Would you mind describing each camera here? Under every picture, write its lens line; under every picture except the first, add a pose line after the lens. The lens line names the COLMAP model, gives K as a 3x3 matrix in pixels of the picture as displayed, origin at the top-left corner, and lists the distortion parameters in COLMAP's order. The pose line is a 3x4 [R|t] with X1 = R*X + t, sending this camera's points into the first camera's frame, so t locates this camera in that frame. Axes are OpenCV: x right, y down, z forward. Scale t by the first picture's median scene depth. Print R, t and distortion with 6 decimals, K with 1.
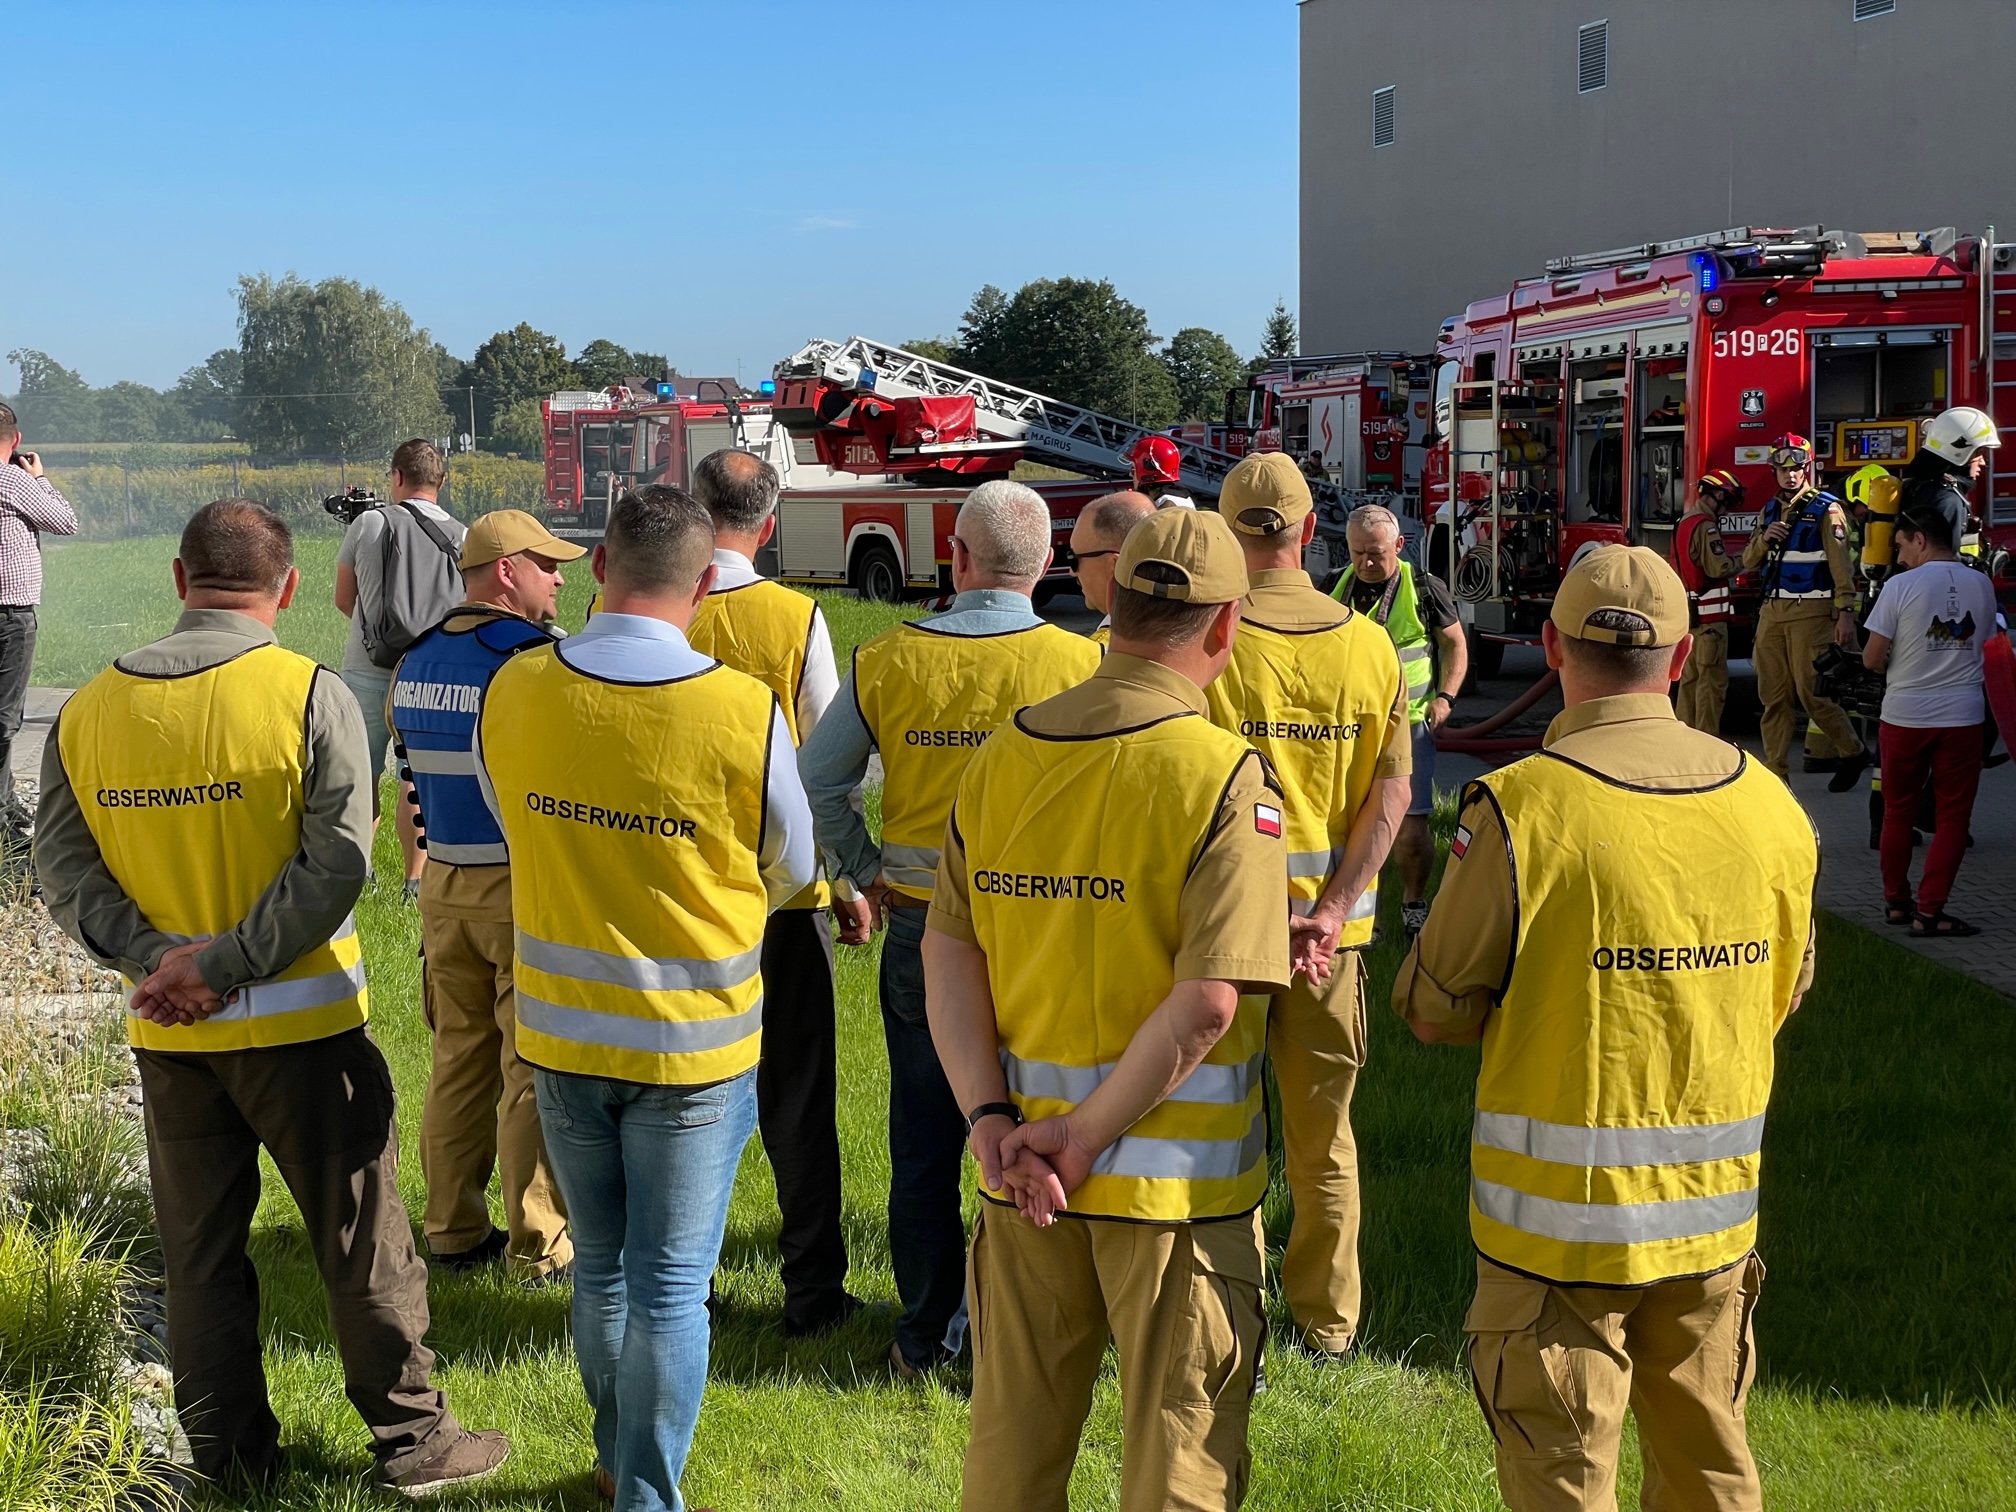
lens RADIAL K [[3067.0, 0, 1008.6], [0, 3067.0, 756.7], [0, 0, 1]] dist [0.111387, 0.000000]
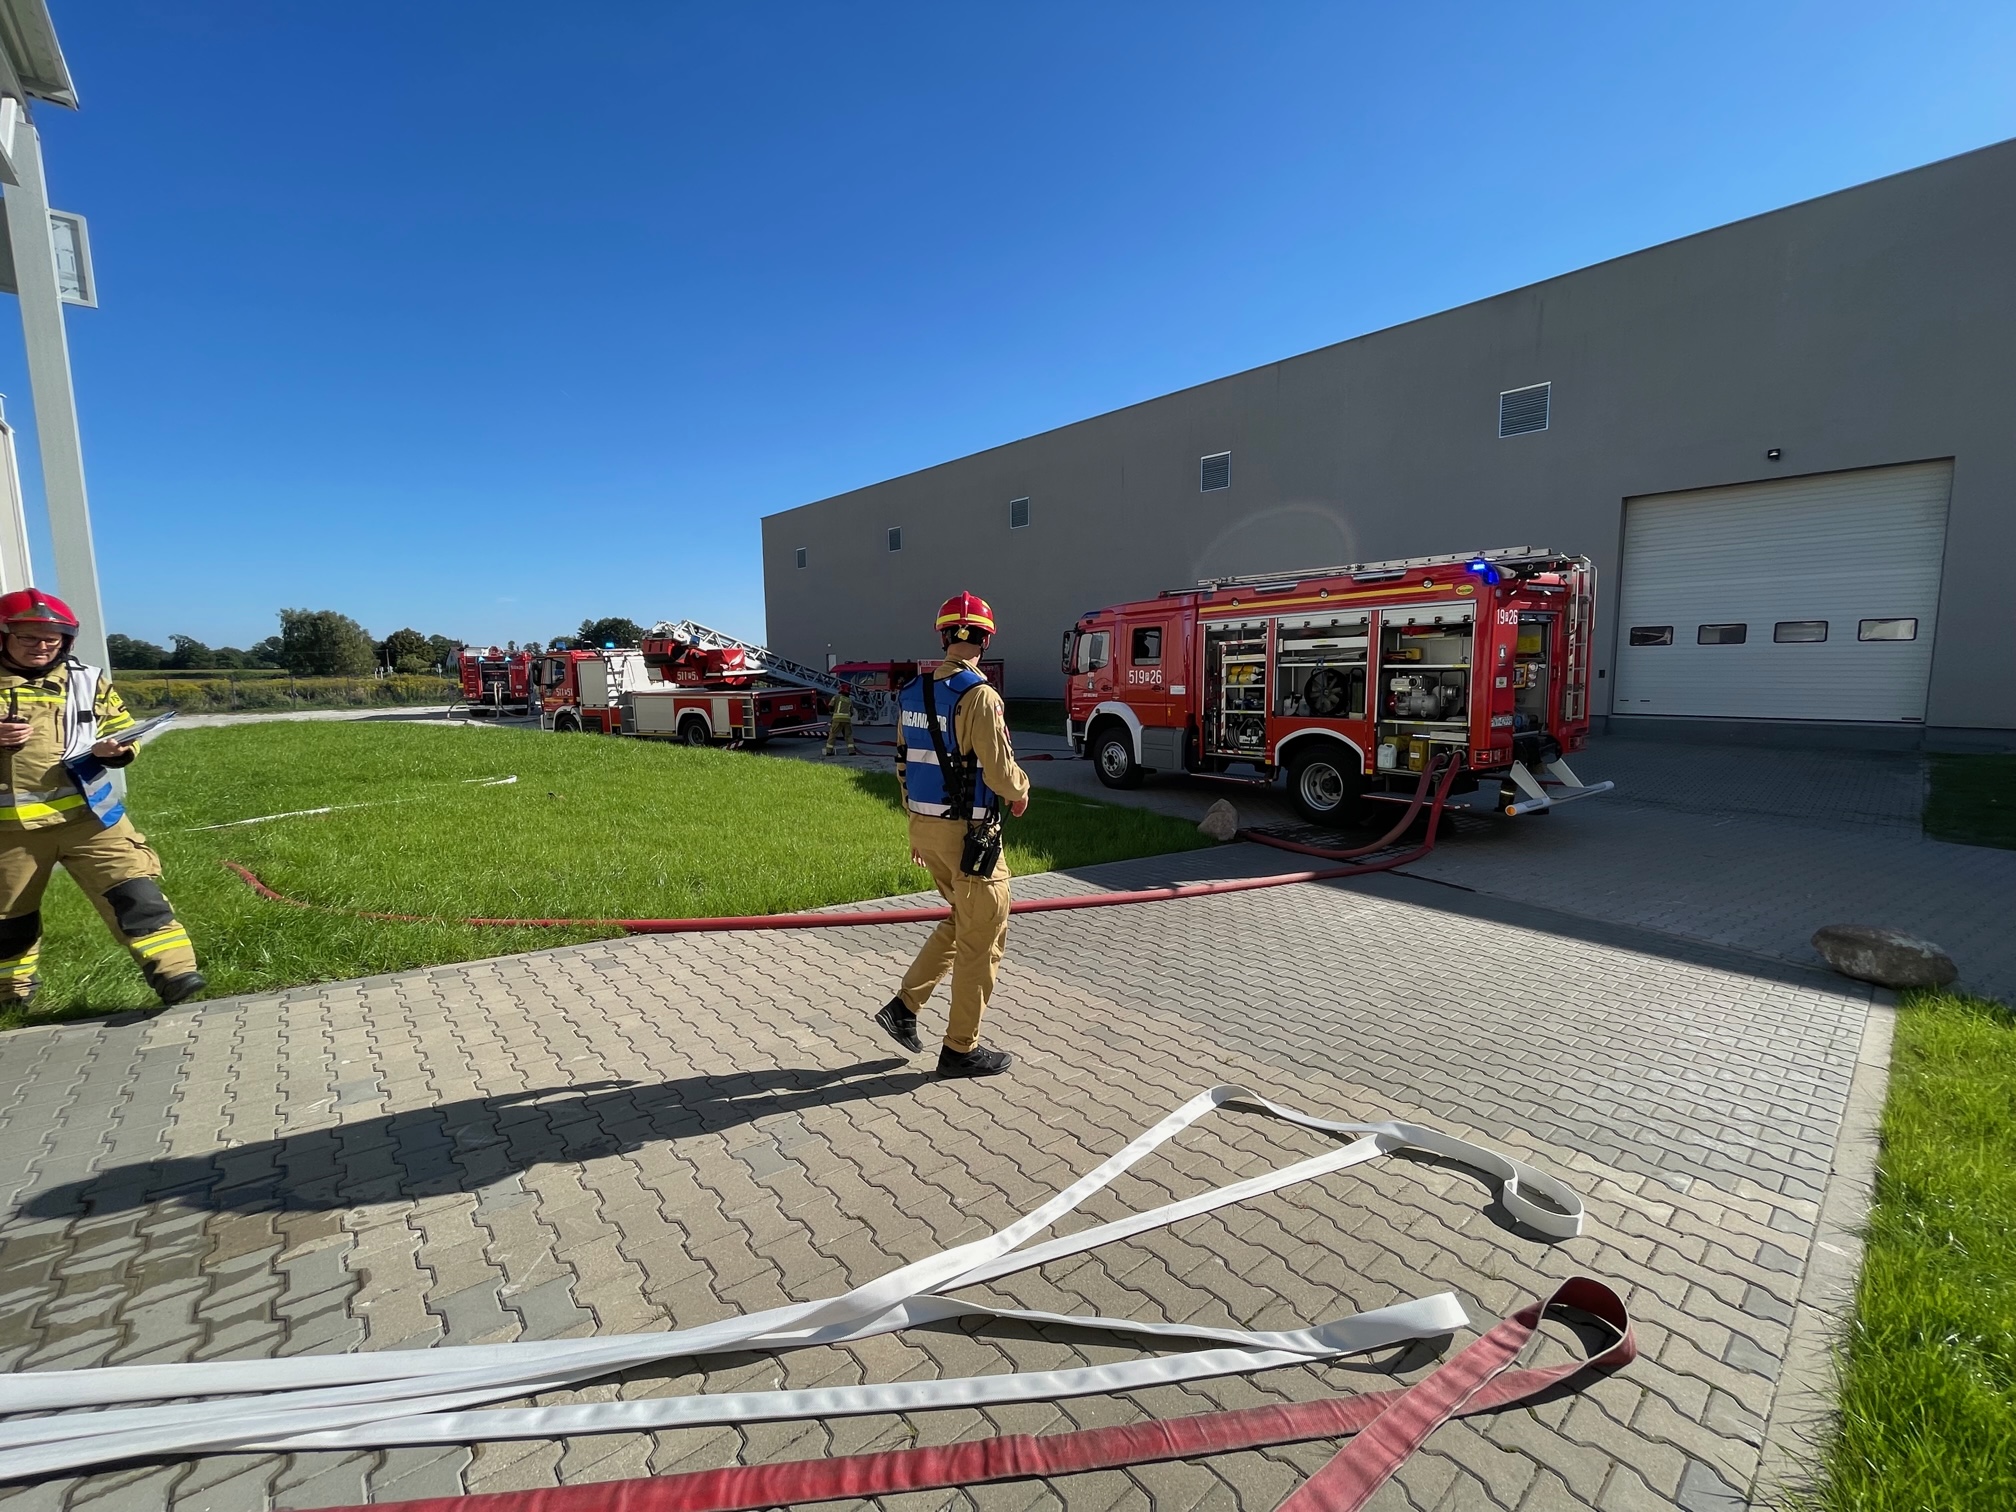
lens RADIAL K [[813.4, 0, 1006.4], [0, 813.4, 753.4], [0, 0, 1]] dist [-0.000034, 0.000368]
pose [[0.885069, -0.045205, 0.463260, -0.112510], [0.045025, 0.998920, 0.011453, -0.040054], [-0.463278, 0.010722, 0.886148, 0.385709]]
